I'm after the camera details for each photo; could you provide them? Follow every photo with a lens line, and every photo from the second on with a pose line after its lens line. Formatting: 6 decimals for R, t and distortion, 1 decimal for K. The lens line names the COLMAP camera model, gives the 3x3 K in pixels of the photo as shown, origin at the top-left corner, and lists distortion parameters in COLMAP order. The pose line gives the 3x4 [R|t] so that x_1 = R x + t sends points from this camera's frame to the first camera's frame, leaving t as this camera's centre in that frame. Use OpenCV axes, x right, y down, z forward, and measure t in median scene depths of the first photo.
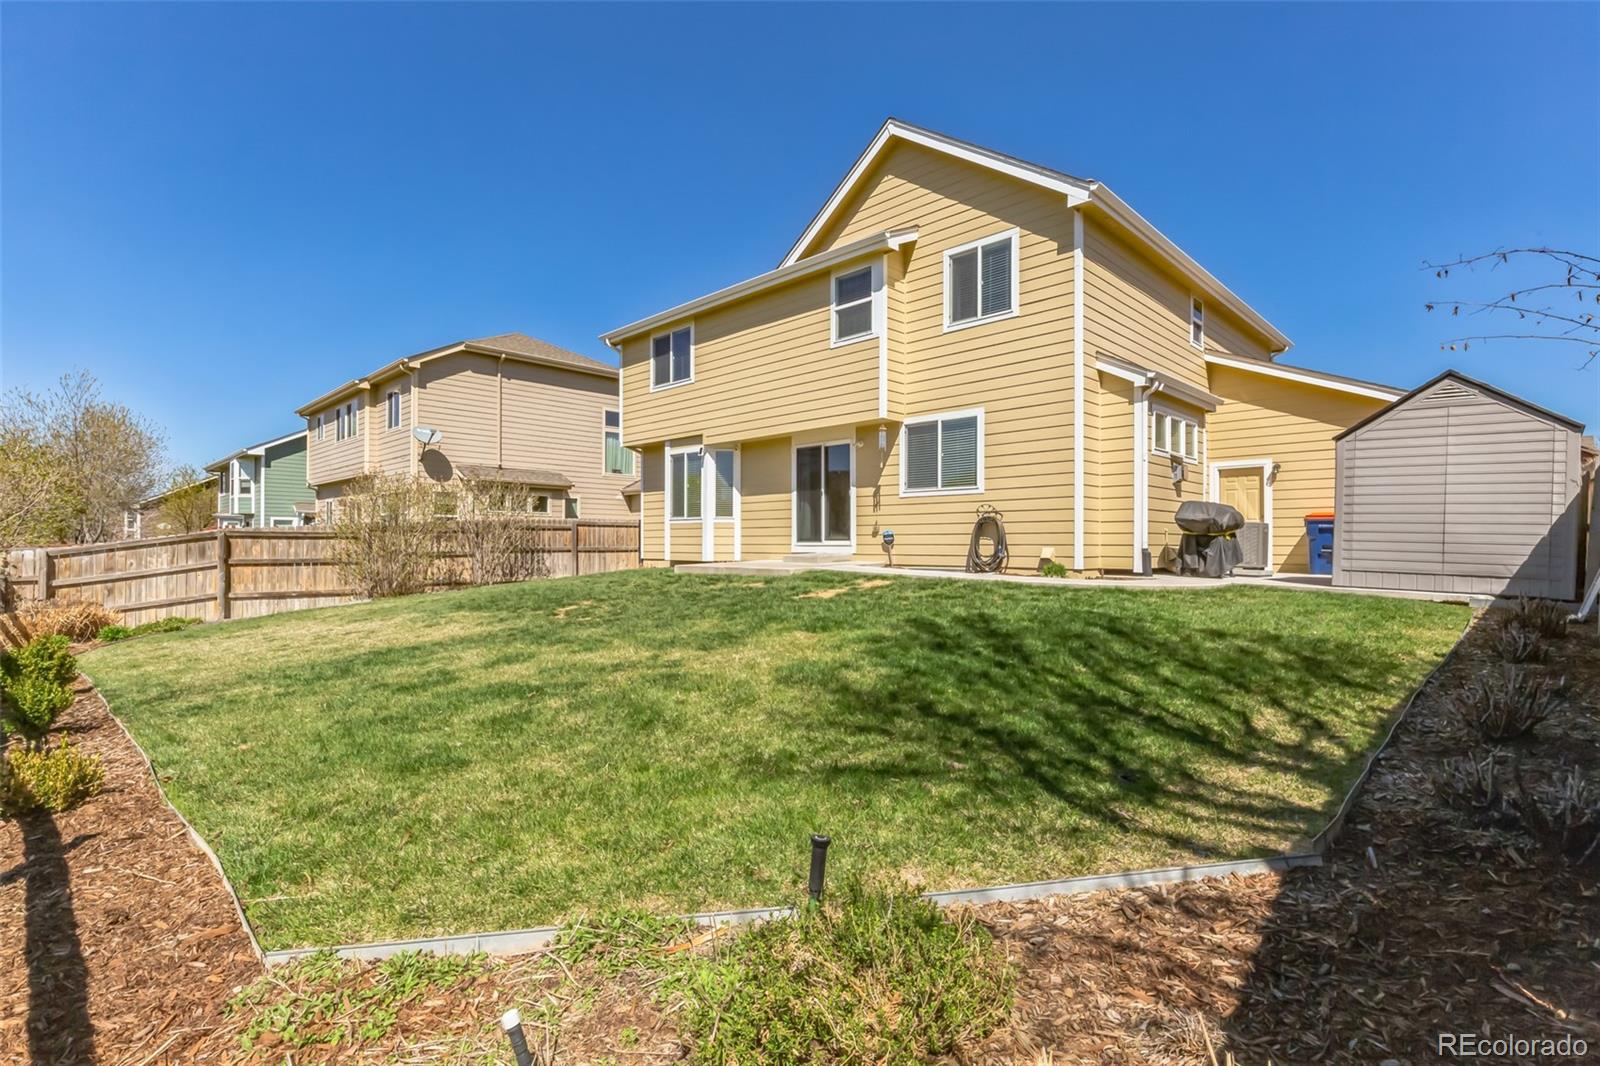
lens RADIAL K [[744.7, 0, 798.1], [0, 744.7, 550.4], [0, 0, 1]] dist [0.002242, -0.000075]
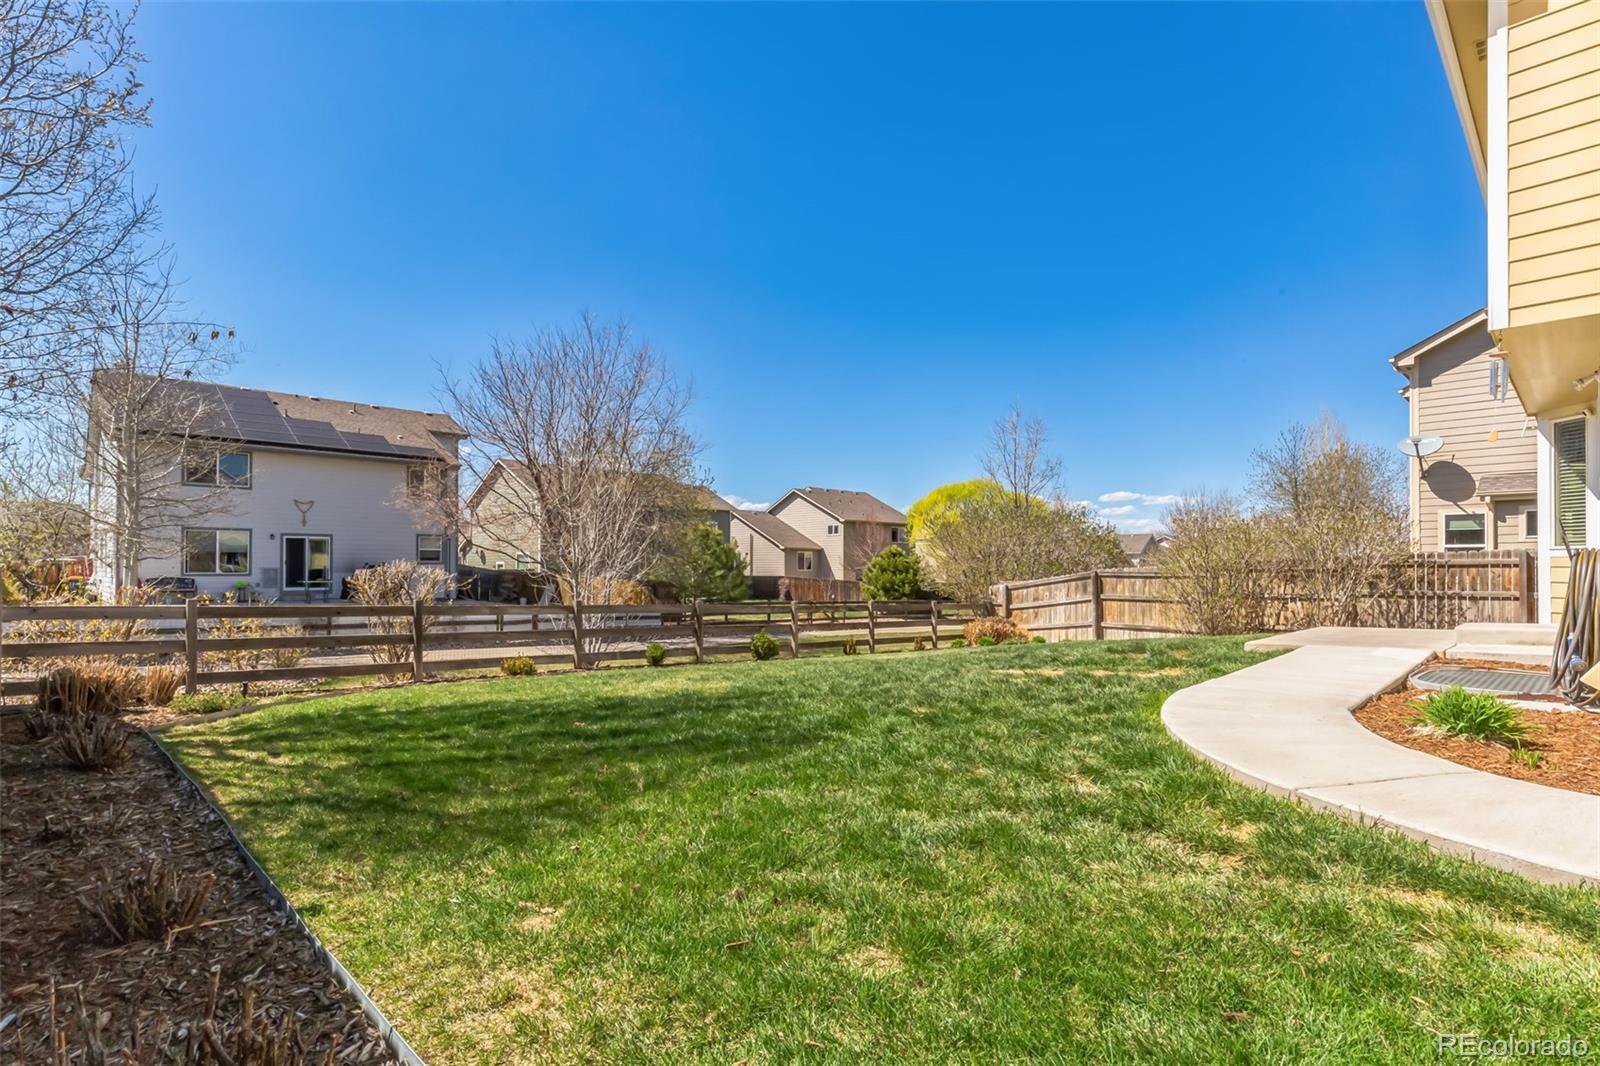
lens RADIAL K [[744.7, 0, 798.1], [0, 744.7, 550.4], [0, 0, 1]] dist [0.002242, -0.000075]
pose [[-0.045922, -0.026641, -0.998590, 0.467088], [-0.010199, 0.999605, -0.026199, -0.023007], [0.998893, 0.008981, -0.046176, 0.543328]]
